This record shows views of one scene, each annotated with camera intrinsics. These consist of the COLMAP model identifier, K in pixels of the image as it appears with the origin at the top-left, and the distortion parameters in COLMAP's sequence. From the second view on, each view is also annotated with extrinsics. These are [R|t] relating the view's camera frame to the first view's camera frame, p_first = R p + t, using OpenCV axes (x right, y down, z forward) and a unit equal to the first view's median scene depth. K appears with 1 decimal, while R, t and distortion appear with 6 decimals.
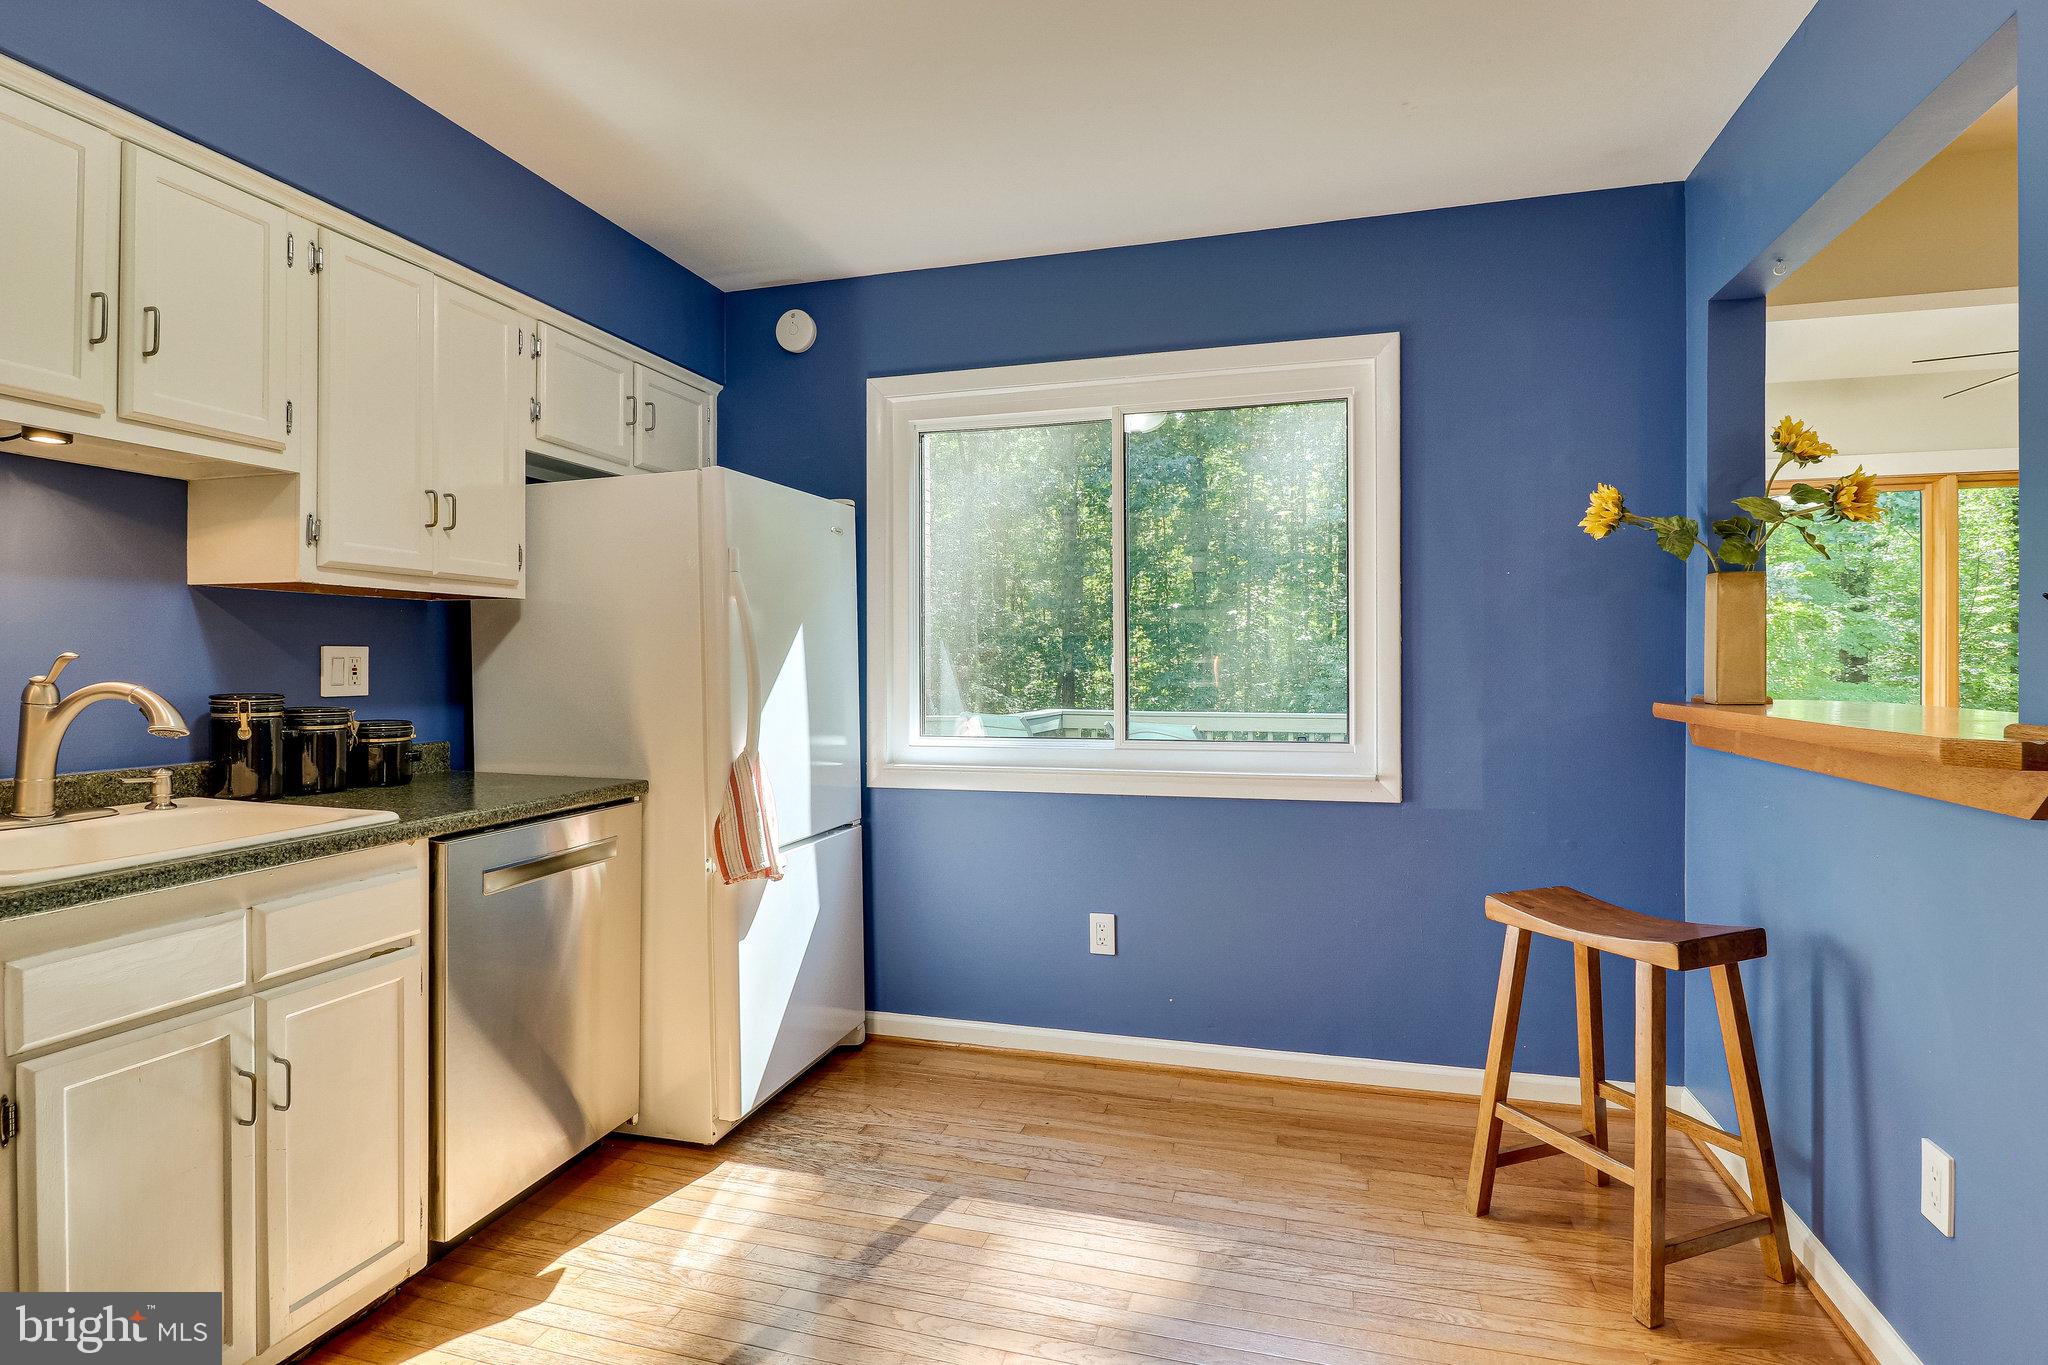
lens RADIAL K [[1027.6, 0, 1028.7], [0, 1027.6, 663.1], [0, 0, 1]] dist [-0.021451, -0.001109]
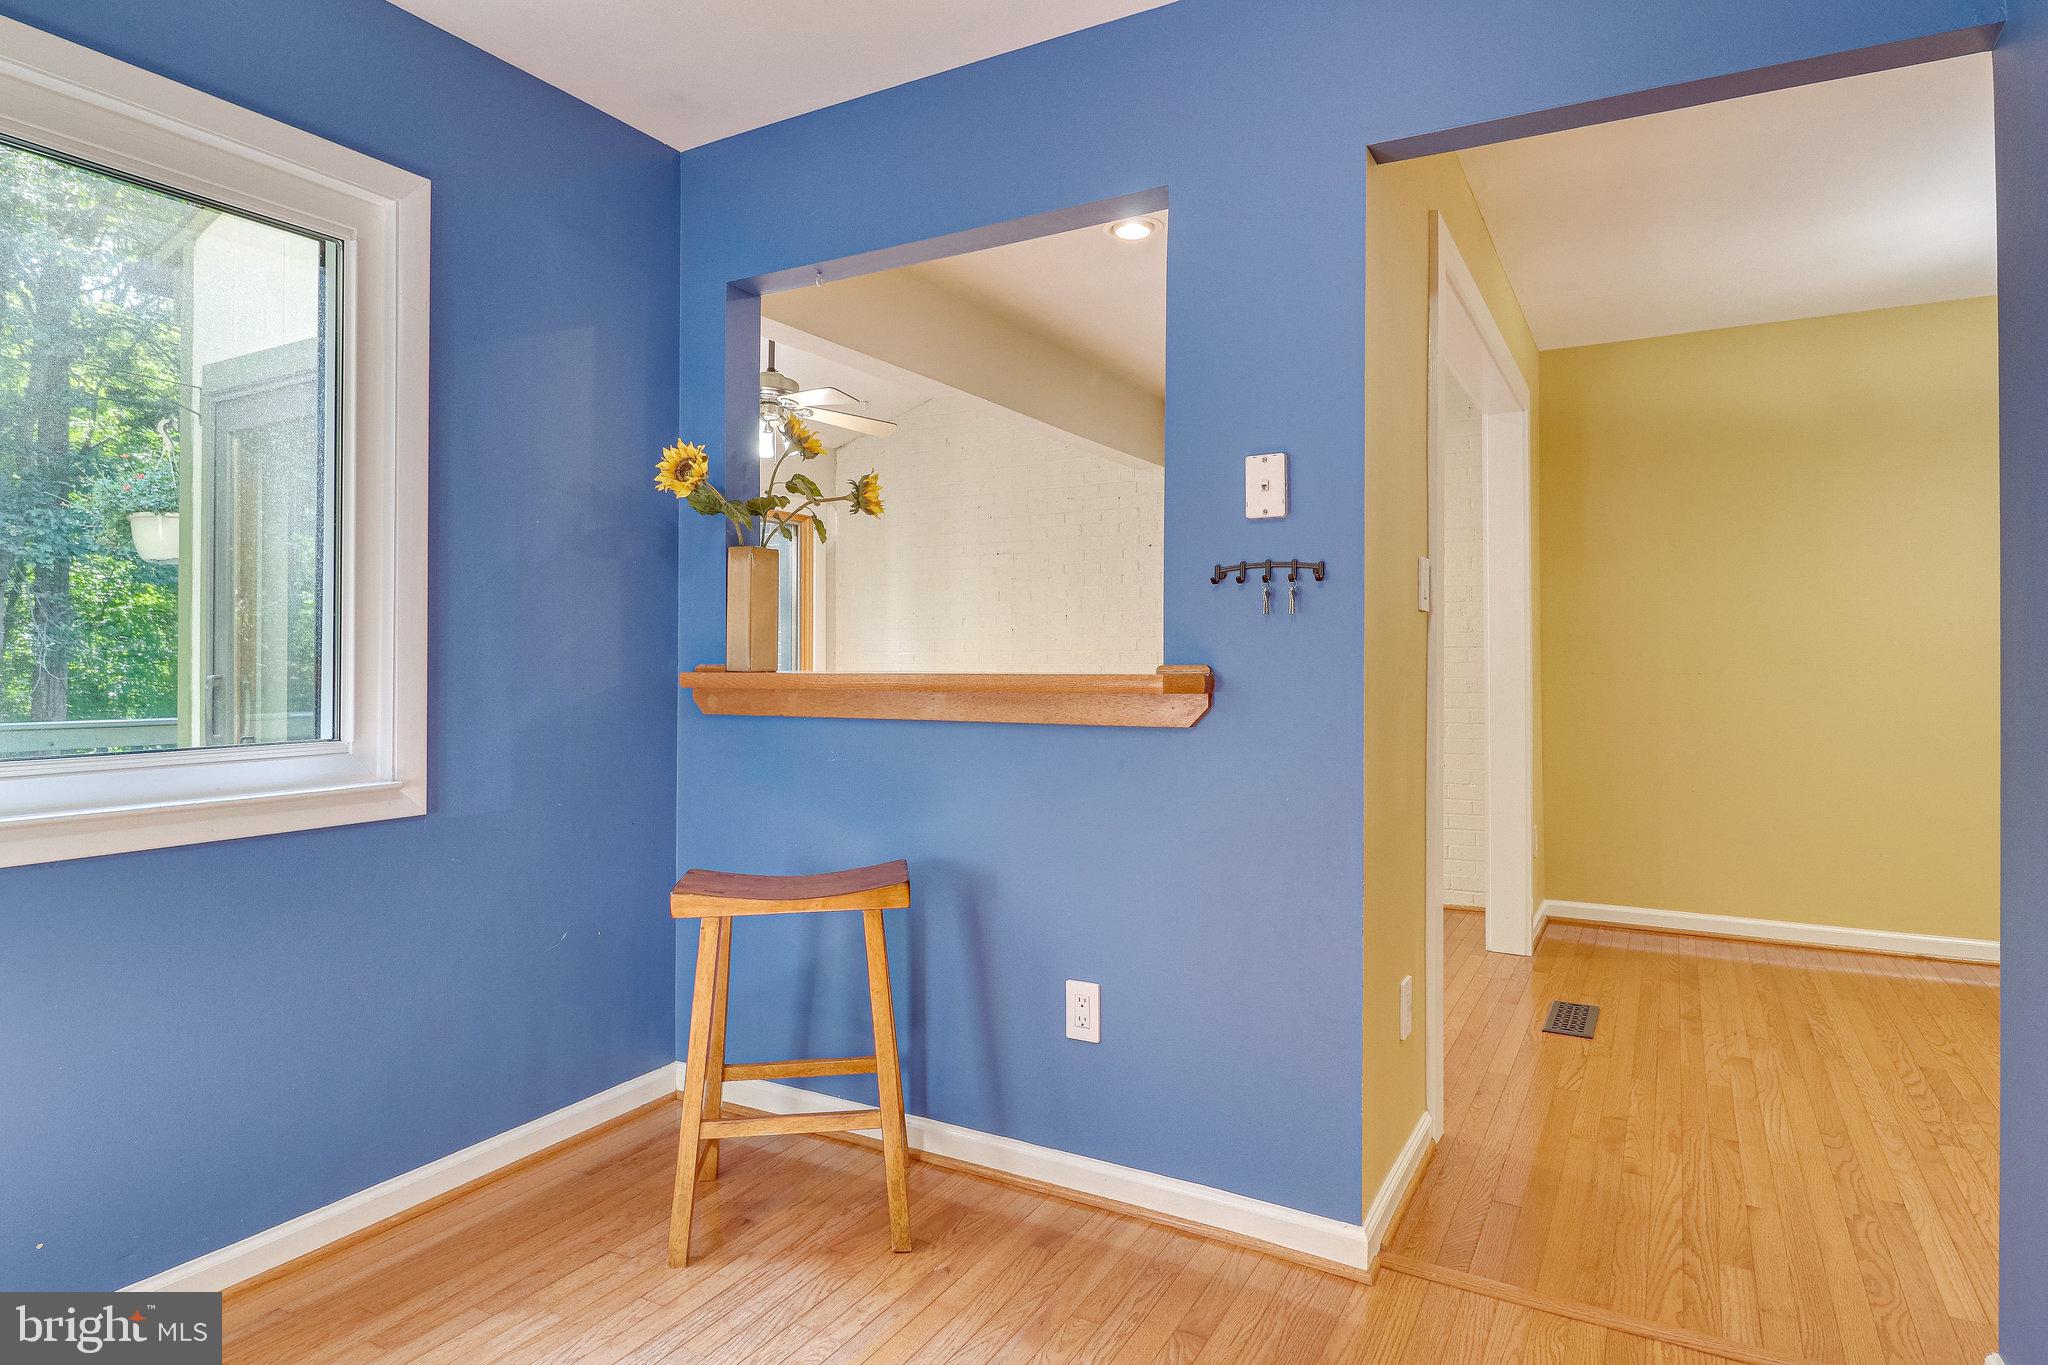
lens RADIAL K [[1108.7, 0, 1029.6], [0, 1108.7, 659.9], [0, 0, 1]] dist [0.003060, -0.010608]
pose [[0.237085, 0.003872, 0.971481, -0.391803], [0.000836, 0.999991, -0.004189, 0.034920], [-0.971489, 0.001805, 0.237080, 0.482030]]
